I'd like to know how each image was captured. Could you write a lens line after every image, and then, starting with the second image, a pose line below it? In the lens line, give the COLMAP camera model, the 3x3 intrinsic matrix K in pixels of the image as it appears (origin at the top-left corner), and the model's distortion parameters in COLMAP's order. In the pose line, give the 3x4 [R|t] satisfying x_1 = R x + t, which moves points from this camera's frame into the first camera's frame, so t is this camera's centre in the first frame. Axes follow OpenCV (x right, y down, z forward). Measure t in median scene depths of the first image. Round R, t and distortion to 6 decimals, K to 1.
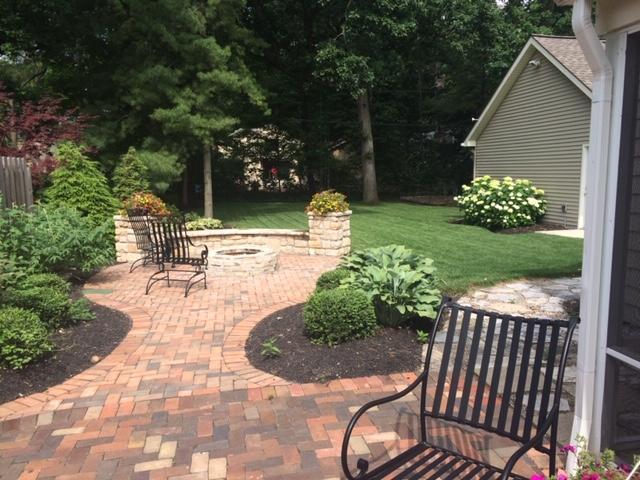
lens RADIAL K [[543.3, 0, 320.0], [0, 543.3, 240.0], [0, 0, 1]] dist [0.011787, 0.003260]
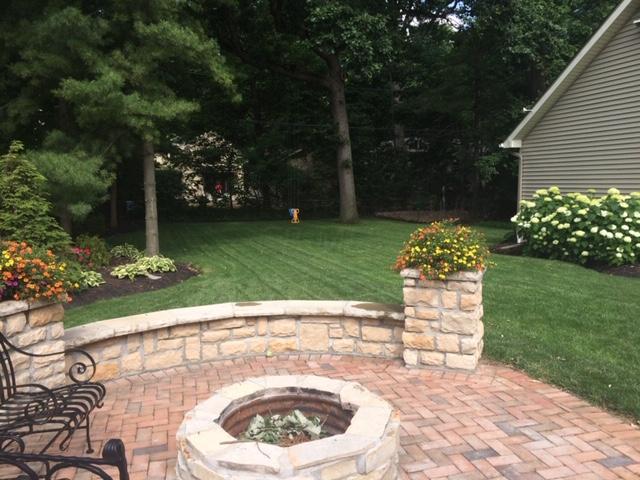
lens RADIAL K [[545.4, 0, 320.0], [0, 545.4, 240.0], [0, 0, 1]] dist [-0.005833, -0.003770]
pose [[0.992863, -0.019307, 0.117689, -0.091569], [0.022080, 0.999507, -0.022305, -0.043713], [-0.117201, 0.024744, 0.992800, 0.363529]]
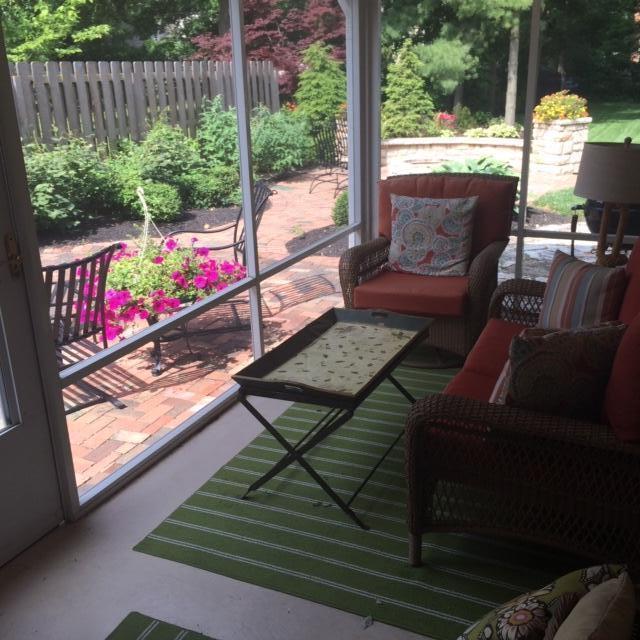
lens RADIAL K [[734.2, 0, 320.0], [0, 734.2, 320.0], [0, 0, 1]] dist [0.056135, -0.004125]
pose [[0.807211, 0.174190, -0.563975, 0.267645], [-0.047202, 0.971454, 0.232485, 0.000160], [0.588372, -0.161043, 0.792391, -0.103334]]
